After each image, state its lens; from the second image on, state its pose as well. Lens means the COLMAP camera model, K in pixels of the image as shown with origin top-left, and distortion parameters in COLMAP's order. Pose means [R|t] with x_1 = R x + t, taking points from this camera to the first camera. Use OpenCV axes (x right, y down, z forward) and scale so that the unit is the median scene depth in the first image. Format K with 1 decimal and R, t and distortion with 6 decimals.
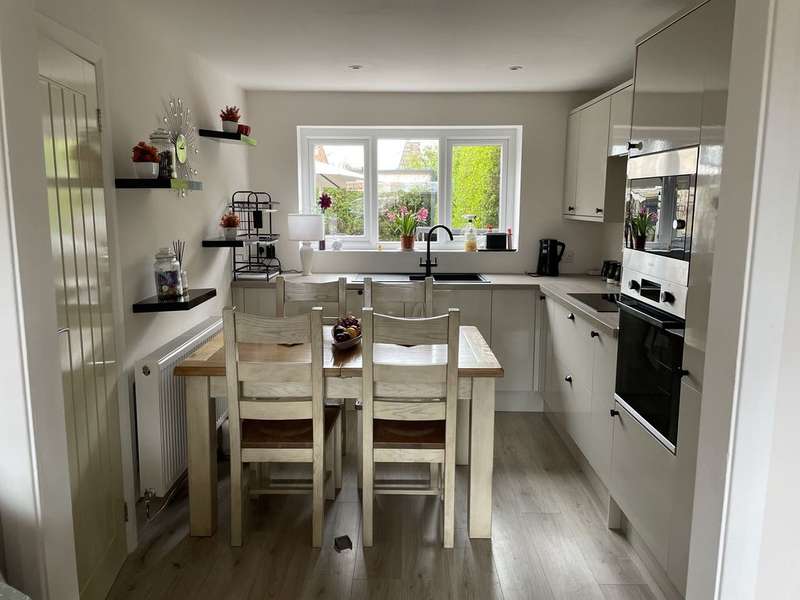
lens RADIAL K [[619.7, 0, 400.0], [0, 619.7, 300.0], [0, 0, 1]] dist [0.062517, -0.001421]
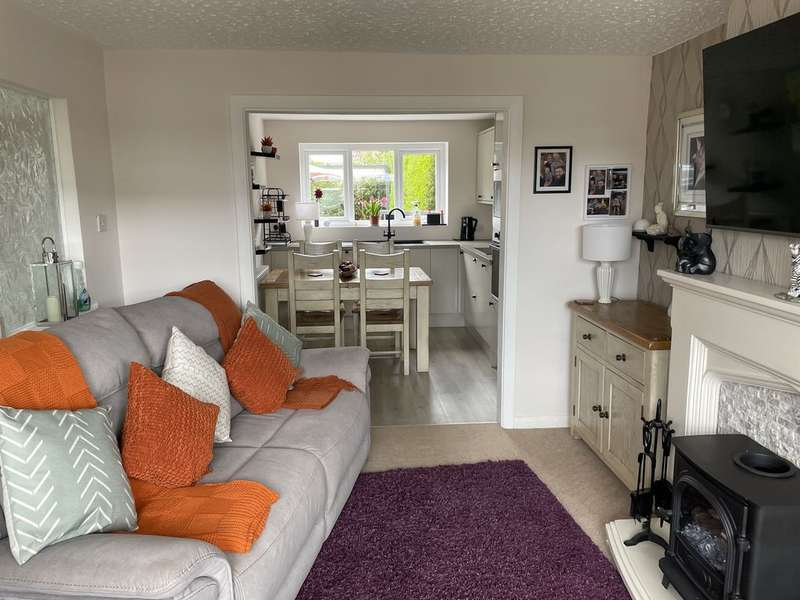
lens RADIAL K [[619.7, 0, 400.0], [0, 619.7, 300.0], [0, 0, 1]] dist [0.062517, -0.001421]
pose [[0.996915, -0.026107, 0.074026, -0.046088], [0.024678, 0.999492, 0.020159, 0.074890], [-0.074514, -0.018270, 0.997053, -0.533631]]
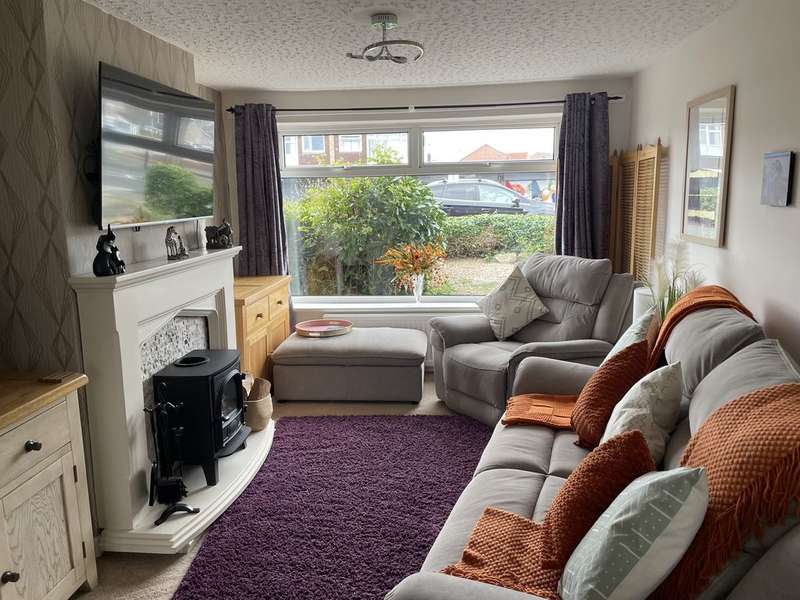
lens RADIAL K [[619.7, 0, 400.0], [0, 619.7, 300.0], [0, 0, 1]] dist [0.062517, -0.001421]
pose [[-0.995731, 0.000401, 0.092306, -0.084946], [0.030832, 0.944002, 0.328495, -0.268981], [-0.087006, 0.329939, -0.939984, 1.690522]]
